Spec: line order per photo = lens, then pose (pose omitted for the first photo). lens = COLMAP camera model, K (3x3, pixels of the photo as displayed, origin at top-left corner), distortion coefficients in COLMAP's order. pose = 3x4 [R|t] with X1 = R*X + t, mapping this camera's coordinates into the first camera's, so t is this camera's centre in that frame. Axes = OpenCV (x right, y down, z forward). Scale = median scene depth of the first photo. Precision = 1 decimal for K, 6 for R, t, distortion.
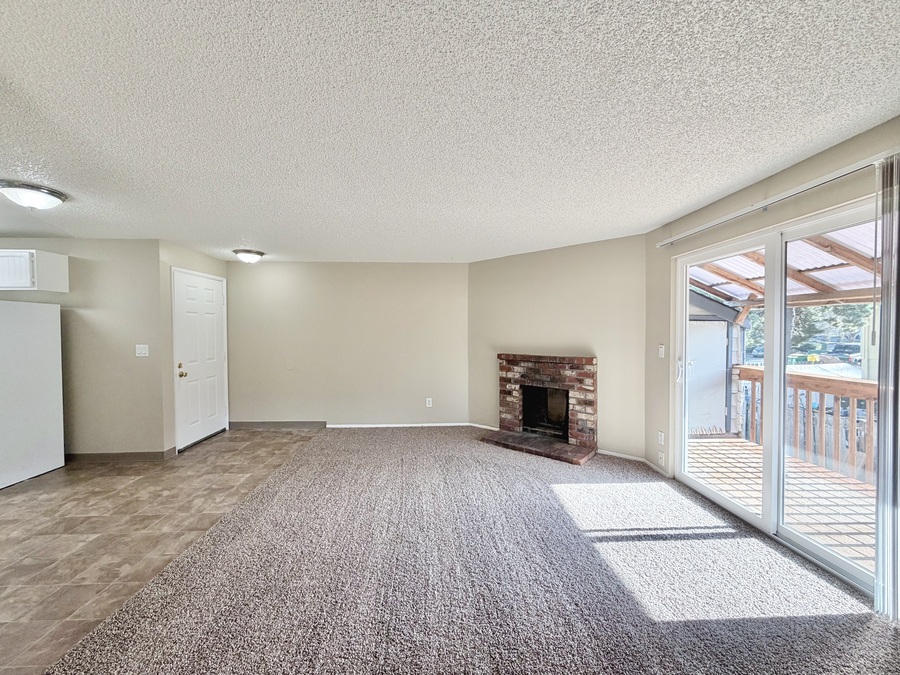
lens RADIAL K [[359.1, 0, 448.1], [0, 359.1, 339.8], [0, 0, 1]] dist [-0.000373, 0.000678]
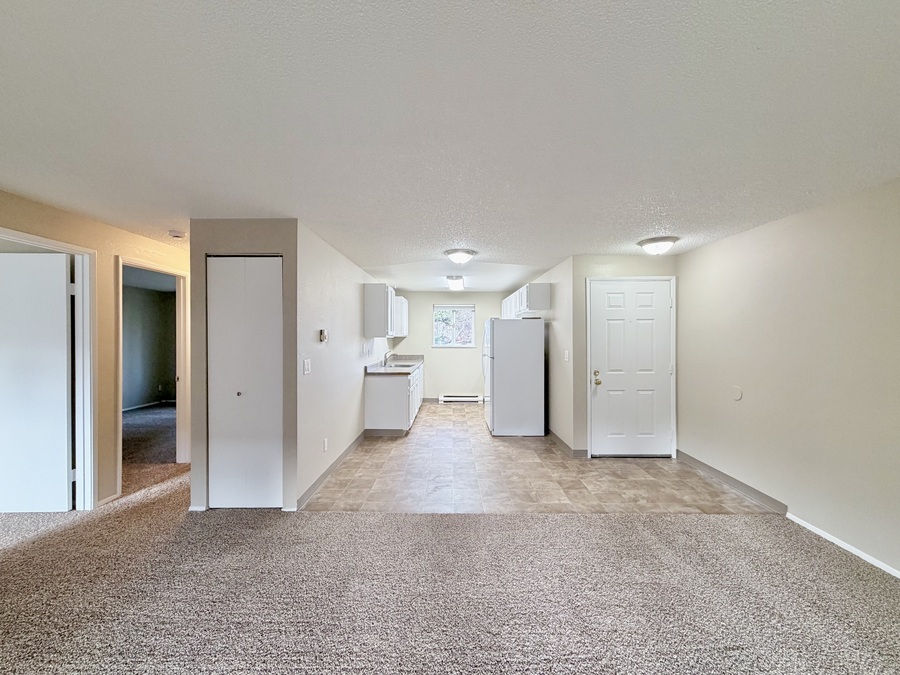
lens RADIAL K [[359.1, 0, 437.3], [0, 359.1, 335.3], [0, 0, 1]] dist [-0.000373, 0.000678]
pose [[-0.056872, 0.001735, -0.998380, 0.296209], [-0.026153, 0.999653, 0.003227, -0.026119], [0.998039, 0.026295, -0.056807, 0.603953]]
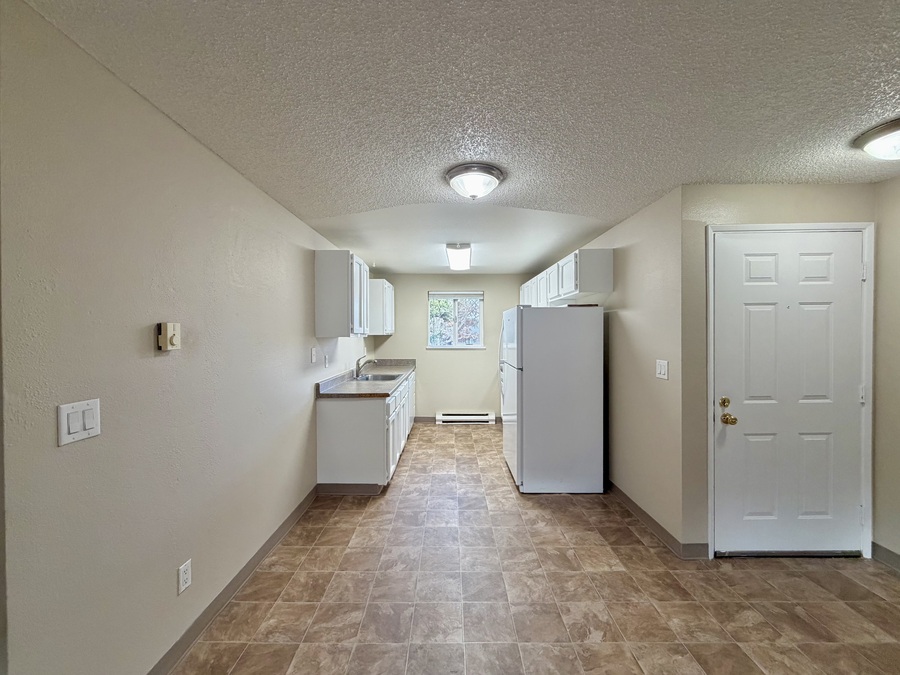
lens RADIAL K [[359.1, 0, 441.2], [0, 359.1, 336.9], [0, 0, 1]] dist [-0.000373, 0.000678]
pose [[-0.040909, 0.015765, -0.999039, -0.177785], [-0.022181, 0.999615, 0.016682, -0.028093], [0.998917, 0.022842, -0.040543, 0.583955]]
